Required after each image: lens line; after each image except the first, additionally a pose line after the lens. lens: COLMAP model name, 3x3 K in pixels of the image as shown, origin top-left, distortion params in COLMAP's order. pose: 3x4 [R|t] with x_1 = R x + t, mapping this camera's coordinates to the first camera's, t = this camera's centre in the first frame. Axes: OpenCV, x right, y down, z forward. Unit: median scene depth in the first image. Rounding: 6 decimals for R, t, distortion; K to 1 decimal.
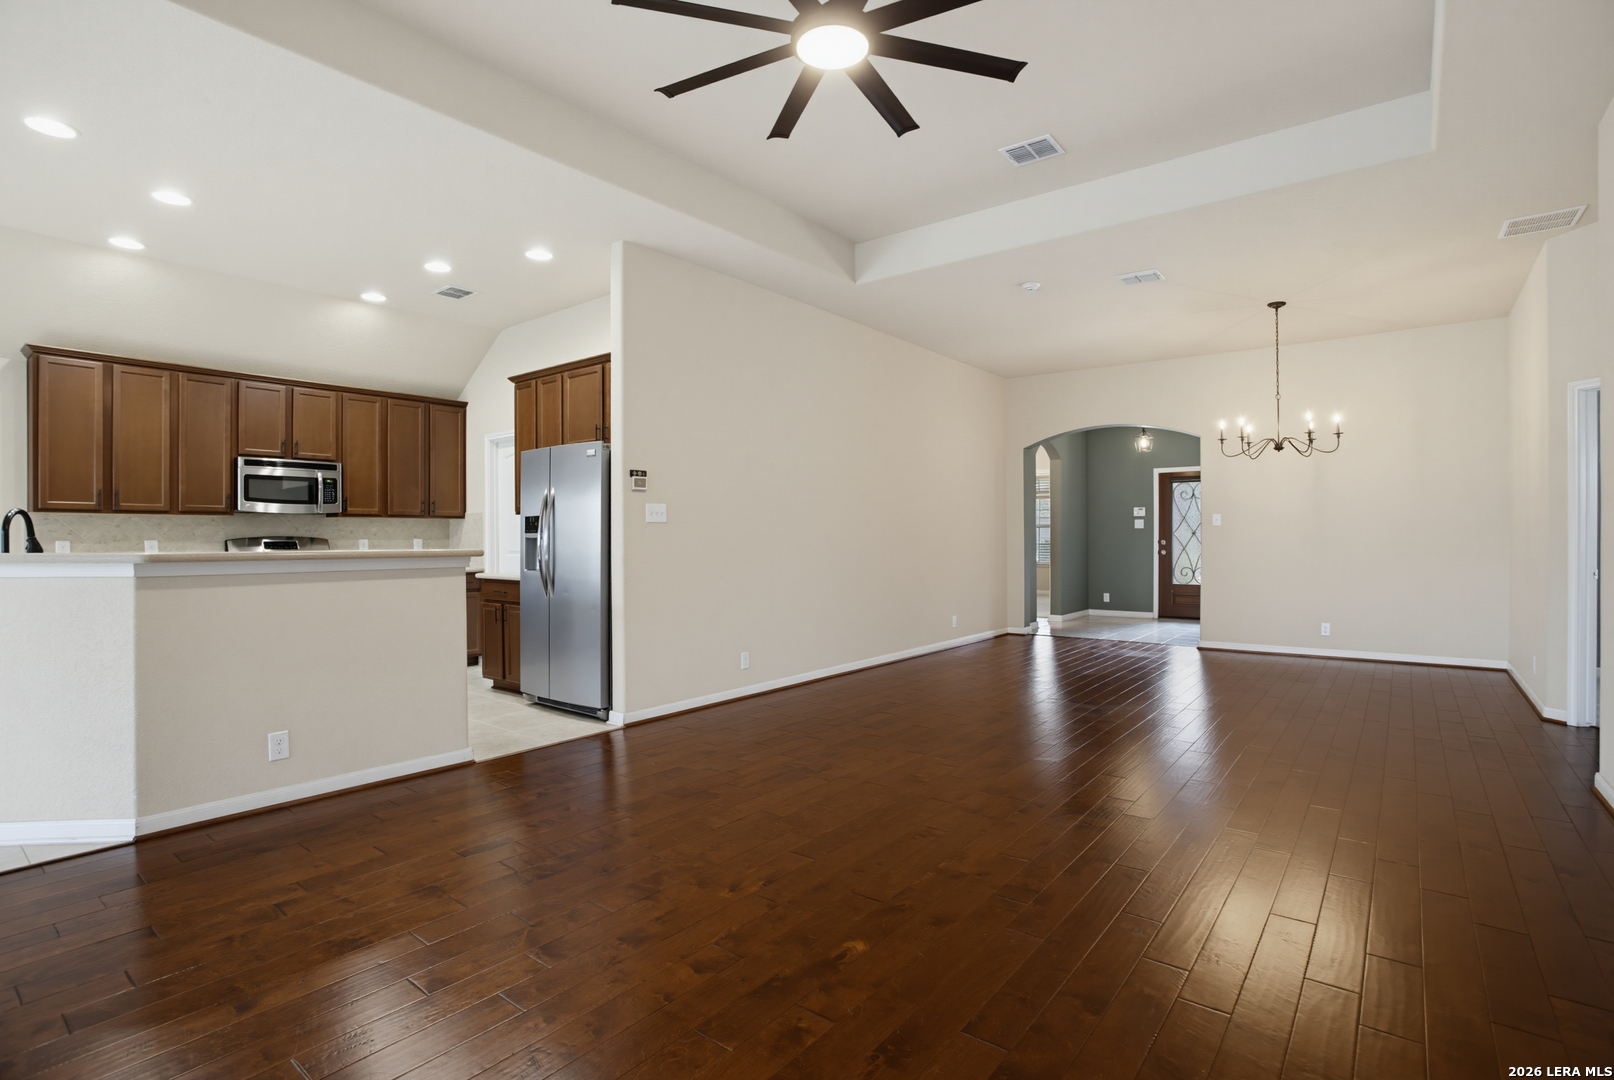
lens RADIAL K [[787.0, 0, 806.4], [0, 787.0, 530.6], [0, 0, 1]] dist [-0.059666, 0.018972]
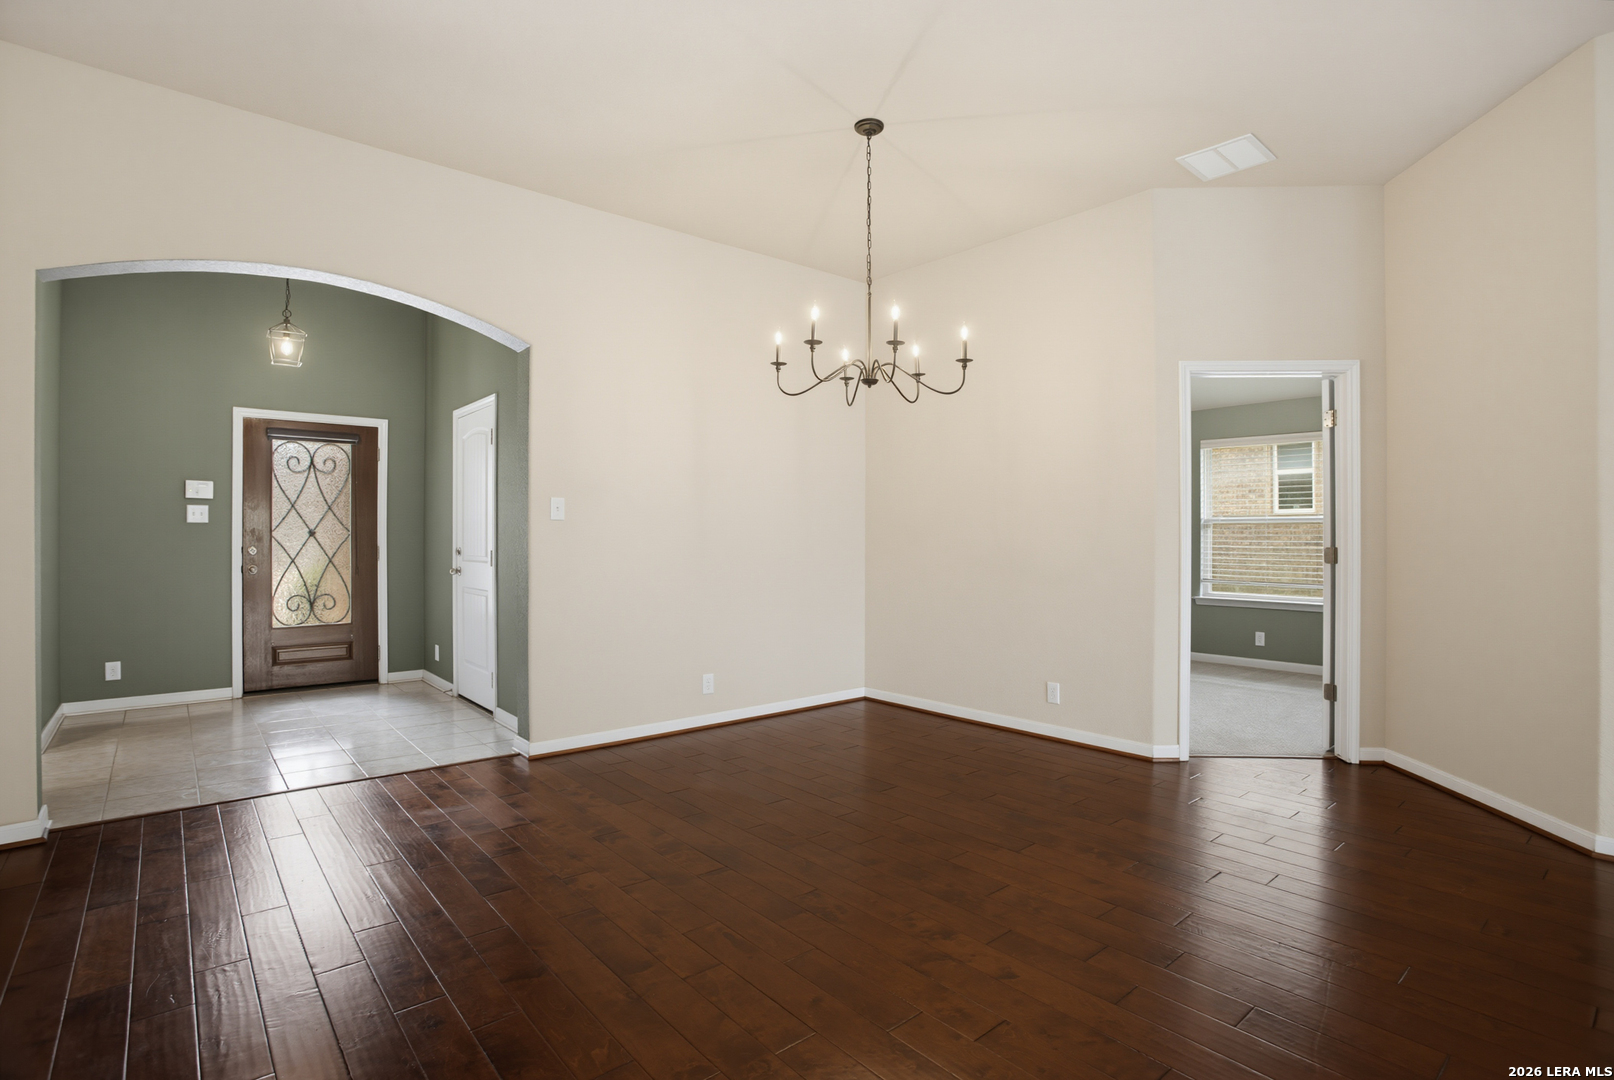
lens RADIAL K [[787.0, 0, 806.4], [0, 787.0, 530.6], [0, 0, 1]] dist [-0.059666, 0.018972]
pose [[0.202612, 0.010818, 0.979199, 0.028151], [-0.007588, 0.999926, -0.009477, 0.003872], [-0.979230, -0.005510, 0.202679, 0.532295]]
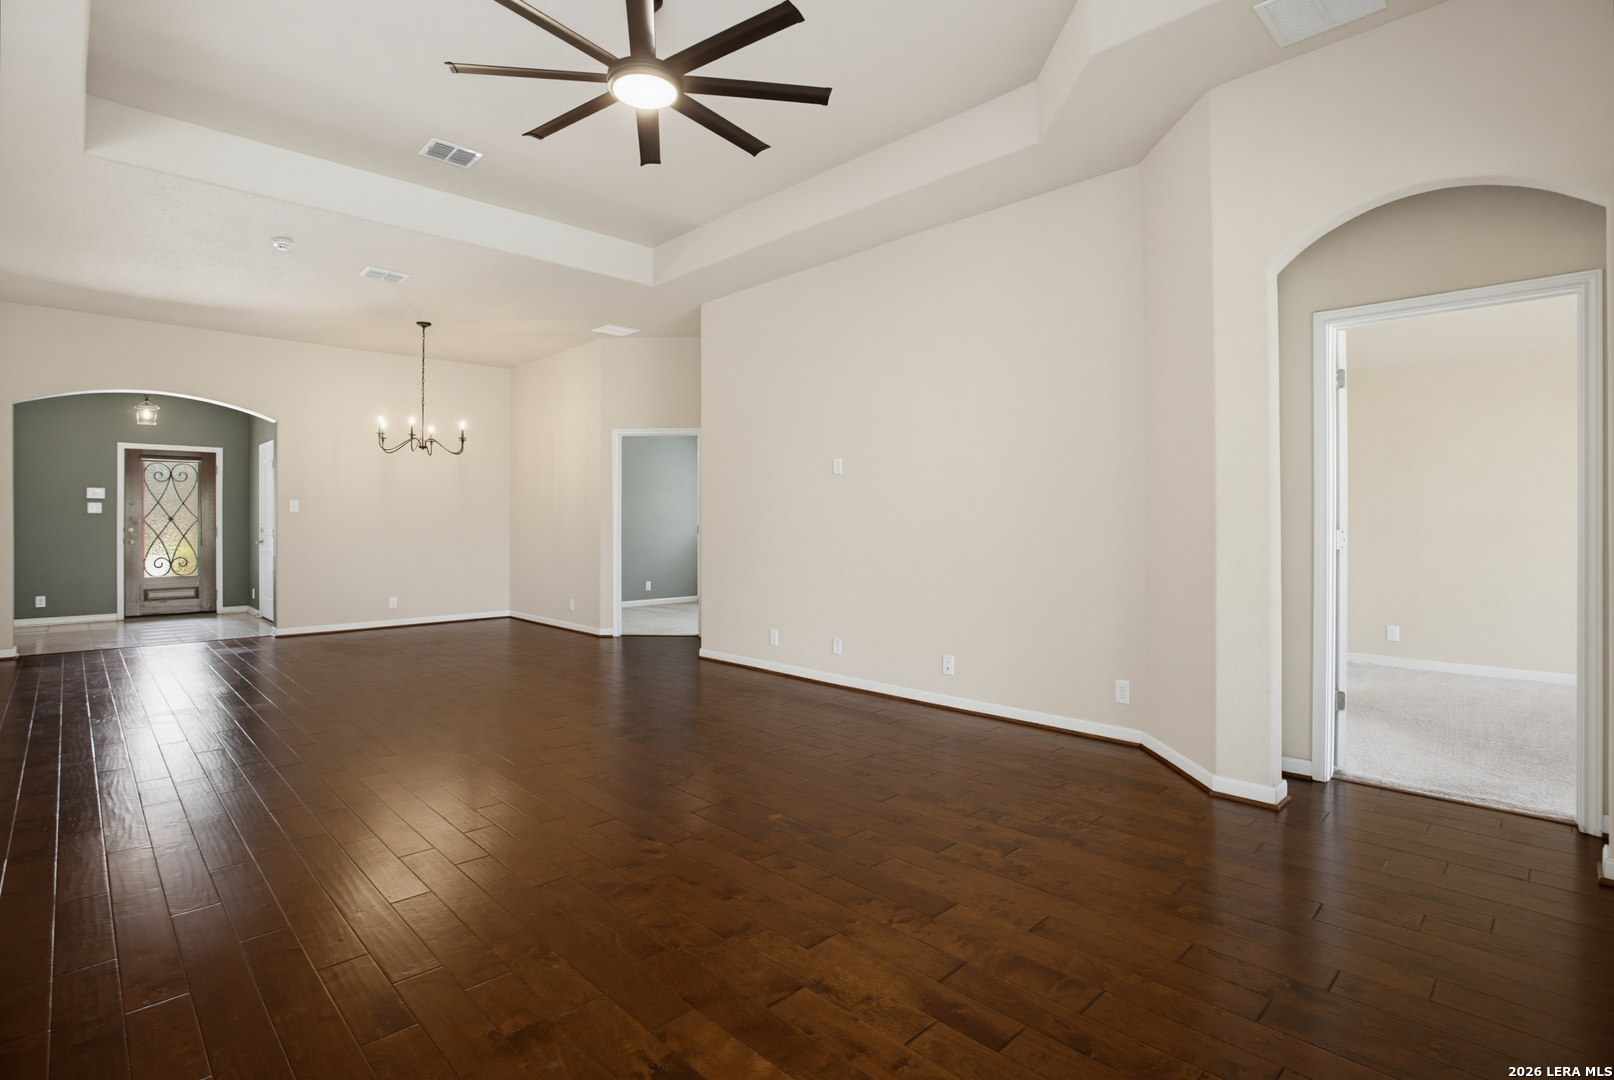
lens RADIAL K [[783.6, 0, 789.0], [0, 783.6, 513.0], [0, 0, 1]] dist [-0.019913, 0.001378]
pose [[0.152486, 0.010215, 0.988253, -0.271757], [-0.005685, 0.999939, -0.009458, 0.000437], [-0.988289, -0.004176, 0.152535, 0.156532]]
